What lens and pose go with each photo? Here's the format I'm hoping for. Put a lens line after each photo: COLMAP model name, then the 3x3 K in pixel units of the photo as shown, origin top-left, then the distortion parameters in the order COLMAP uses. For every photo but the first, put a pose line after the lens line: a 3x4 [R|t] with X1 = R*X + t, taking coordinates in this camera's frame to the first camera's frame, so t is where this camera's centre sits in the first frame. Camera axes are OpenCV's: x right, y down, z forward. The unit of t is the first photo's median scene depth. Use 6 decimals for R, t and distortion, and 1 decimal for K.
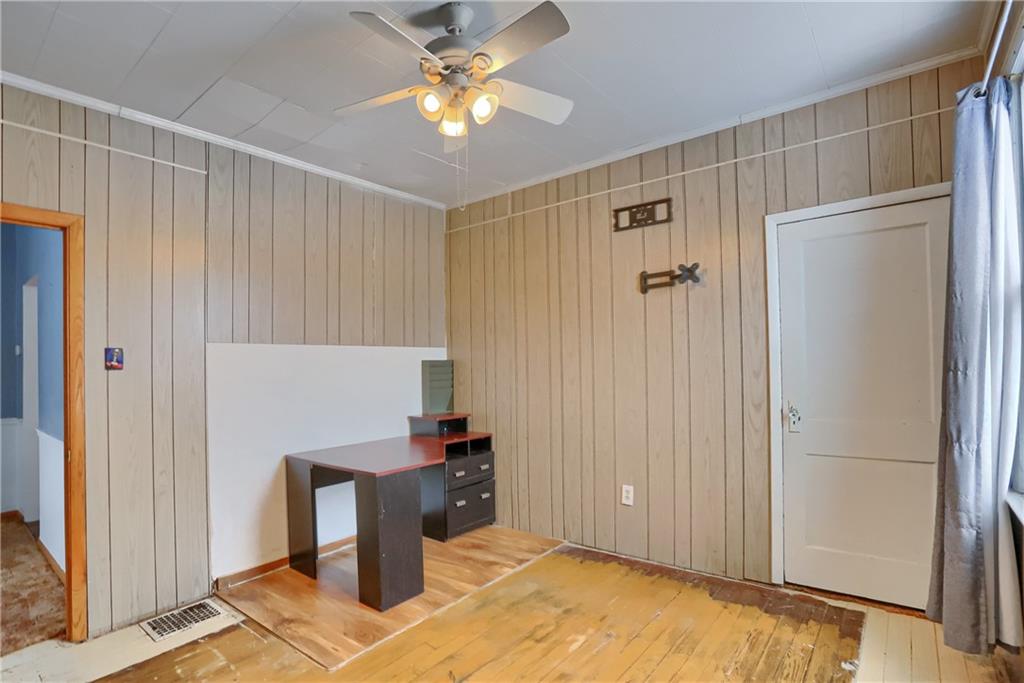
lens RADIAL K [[528.1, 0, 511.6], [0, 528.1, 355.9], [0, 0, 1]] dist [-0.052306, 0.000795]
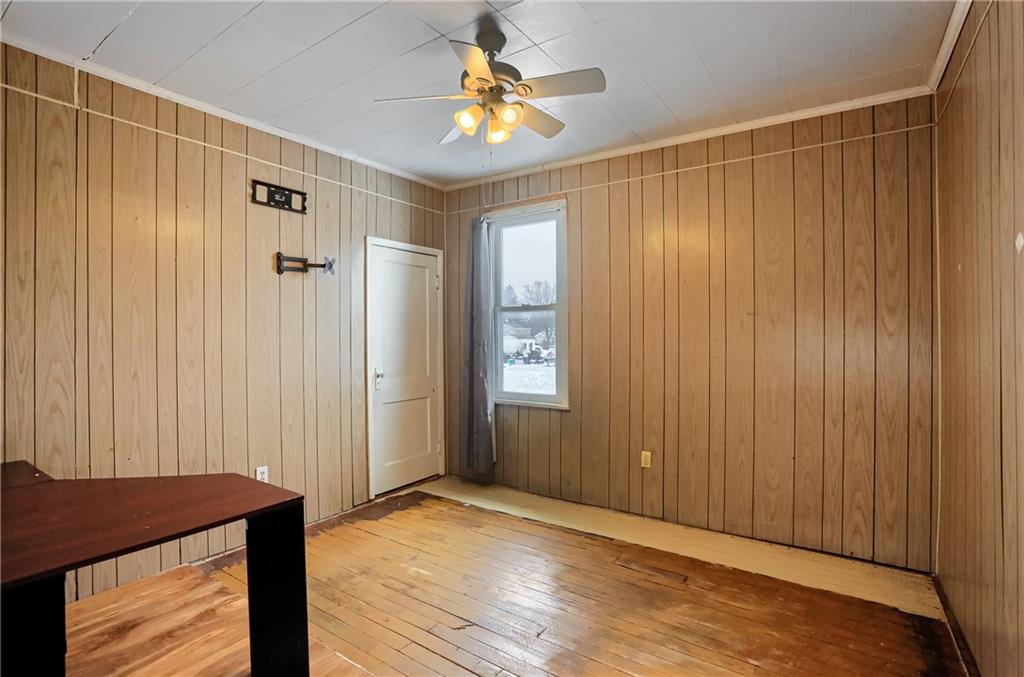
lens RADIAL K [[486.1, 0, 511.0], [0, 486.1, 333.7], [0, 0, 1]] dist [-0.033372, 0.000596]
pose [[-0.065693, 0.025583, 0.997512, -0.776886], [-0.007361, 0.999632, -0.026122, 0.021469], [-0.997813, -0.009059, -0.065481, 0.661080]]
